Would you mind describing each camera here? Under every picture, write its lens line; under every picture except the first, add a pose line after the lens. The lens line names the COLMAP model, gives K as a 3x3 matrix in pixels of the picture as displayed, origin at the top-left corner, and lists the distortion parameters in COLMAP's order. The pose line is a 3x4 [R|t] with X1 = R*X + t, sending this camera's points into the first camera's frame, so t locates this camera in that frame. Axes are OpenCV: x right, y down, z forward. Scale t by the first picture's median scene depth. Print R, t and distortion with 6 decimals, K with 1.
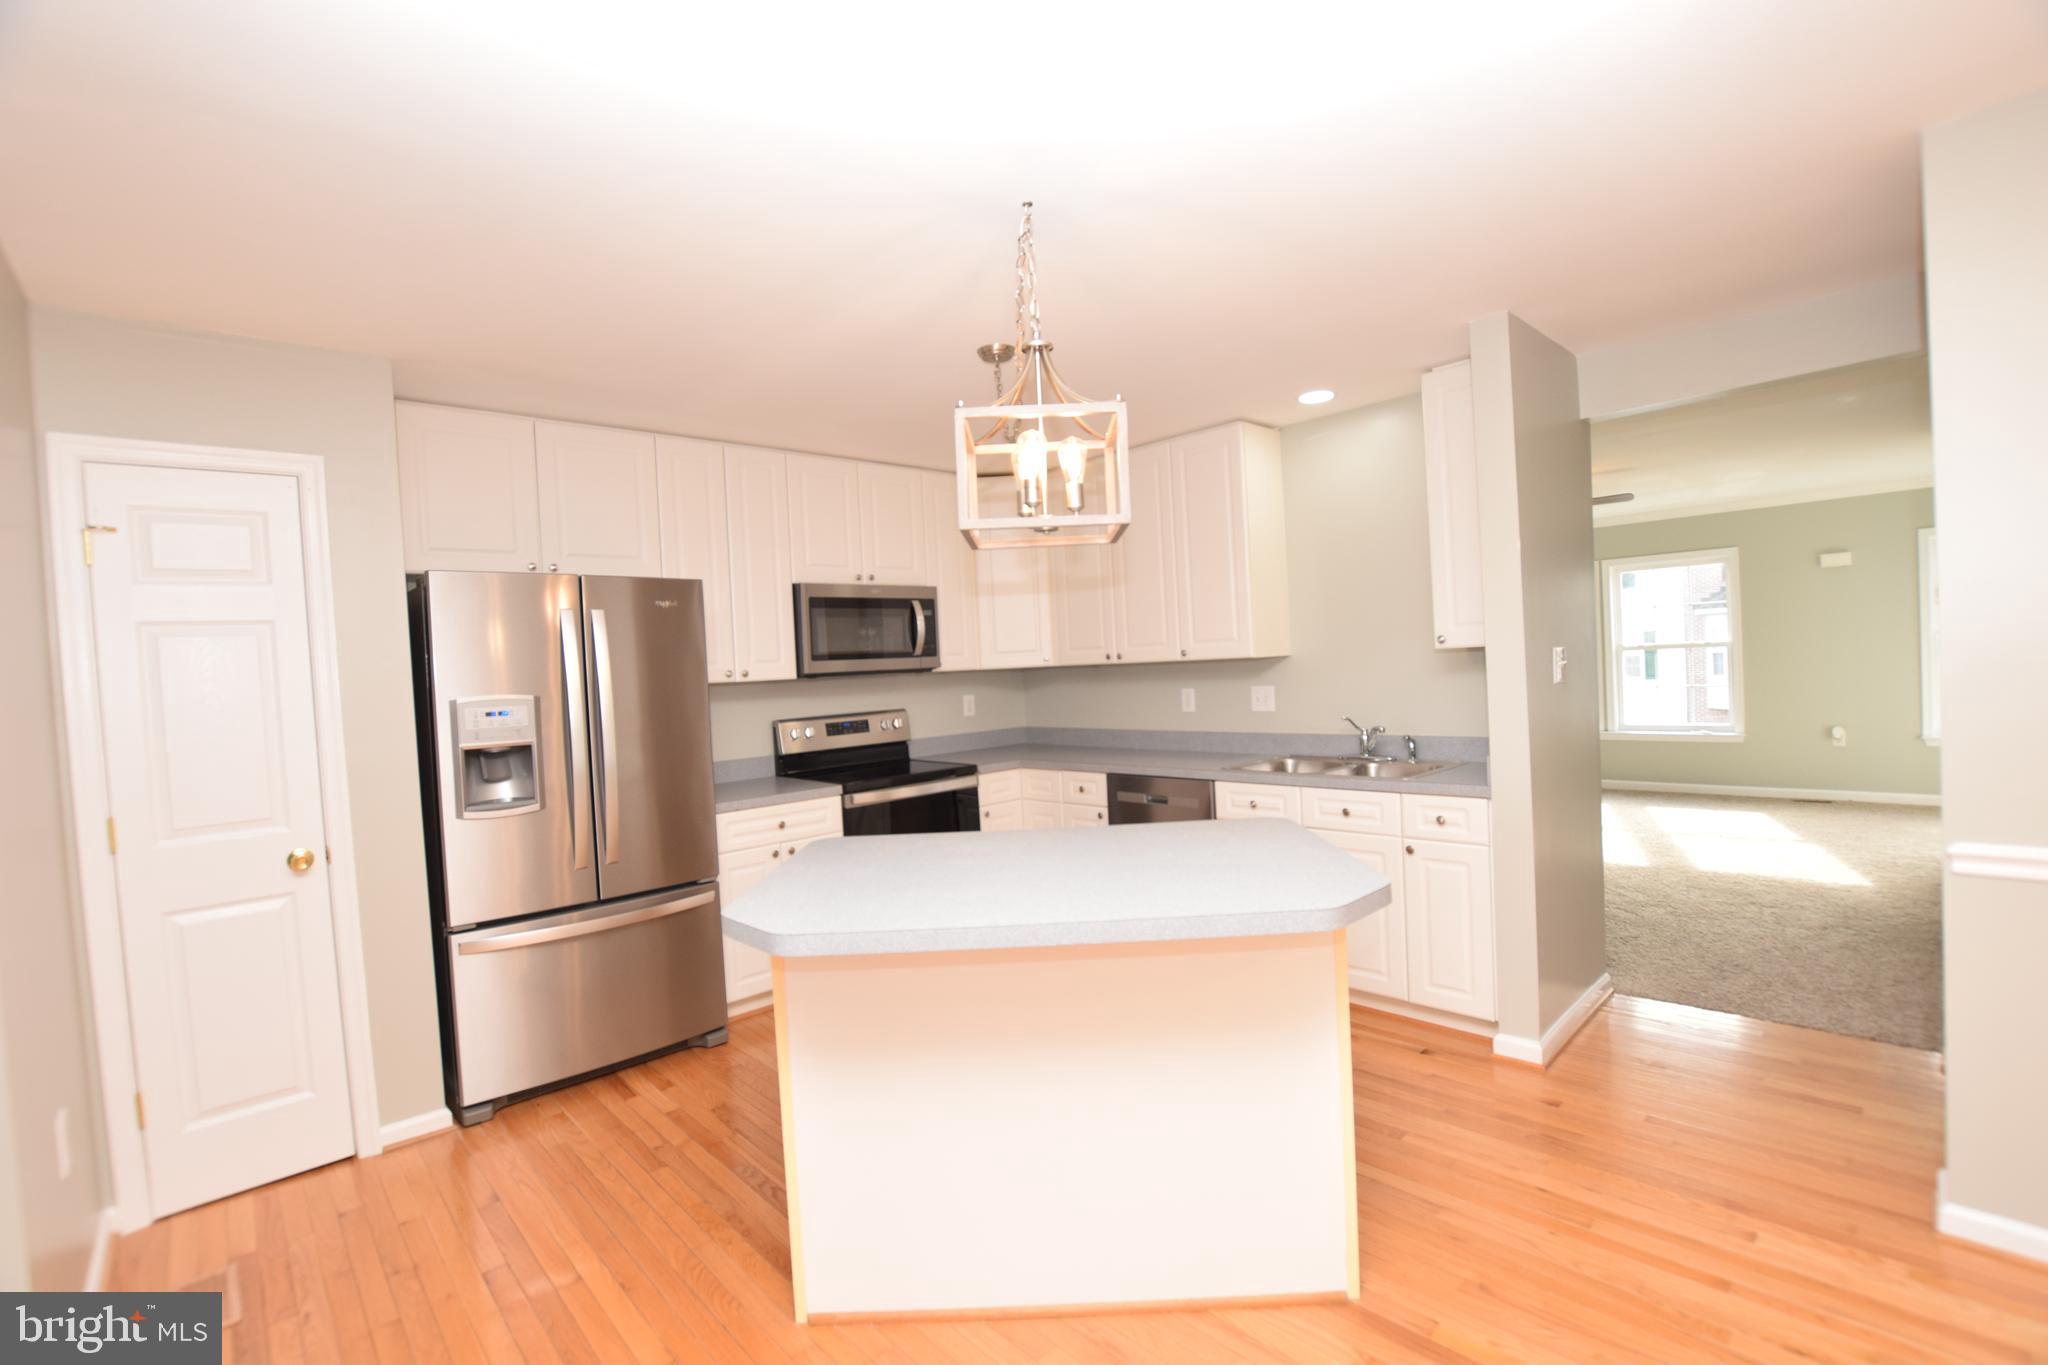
lens RADIAL K [[903.3, 0, 1031.1], [0, 903.3, 686.5], [0, 0, 1]] dist [-0.041370, 0.007056]
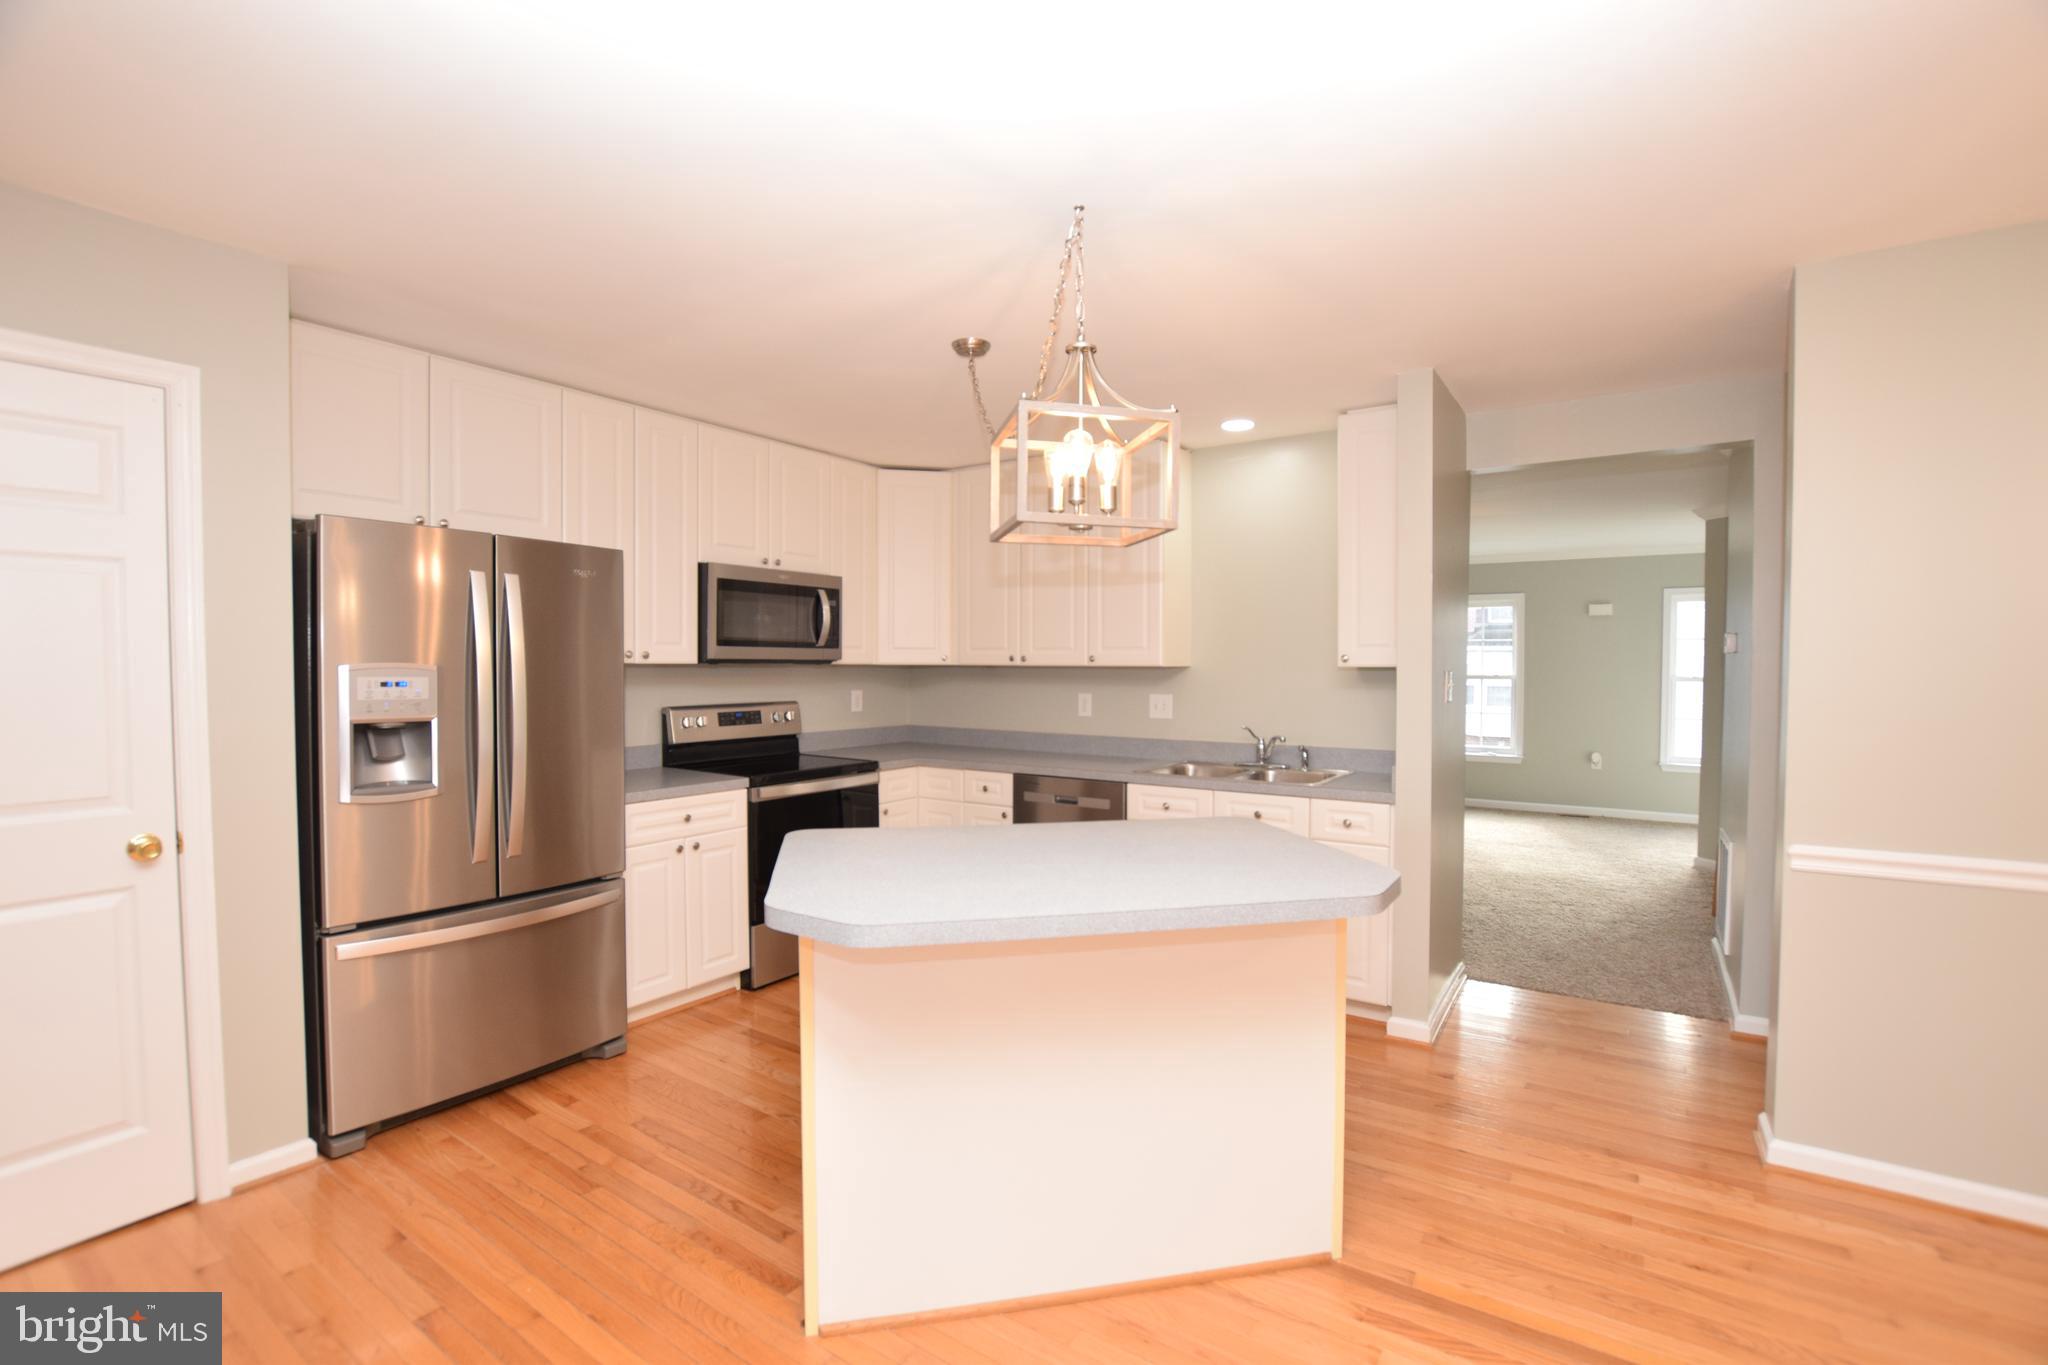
lens RADIAL K [[903.3, 0, 1031.1], [0, 903.3, 686.5], [0, 0, 1]] dist [-0.041370, 0.007056]
pose [[0.975064, 0.047686, 0.216742, -0.160319], [-0.046453, 0.998862, -0.010781, 0.011936], [-0.217010, 0.000444, 0.976169, 0.011366]]
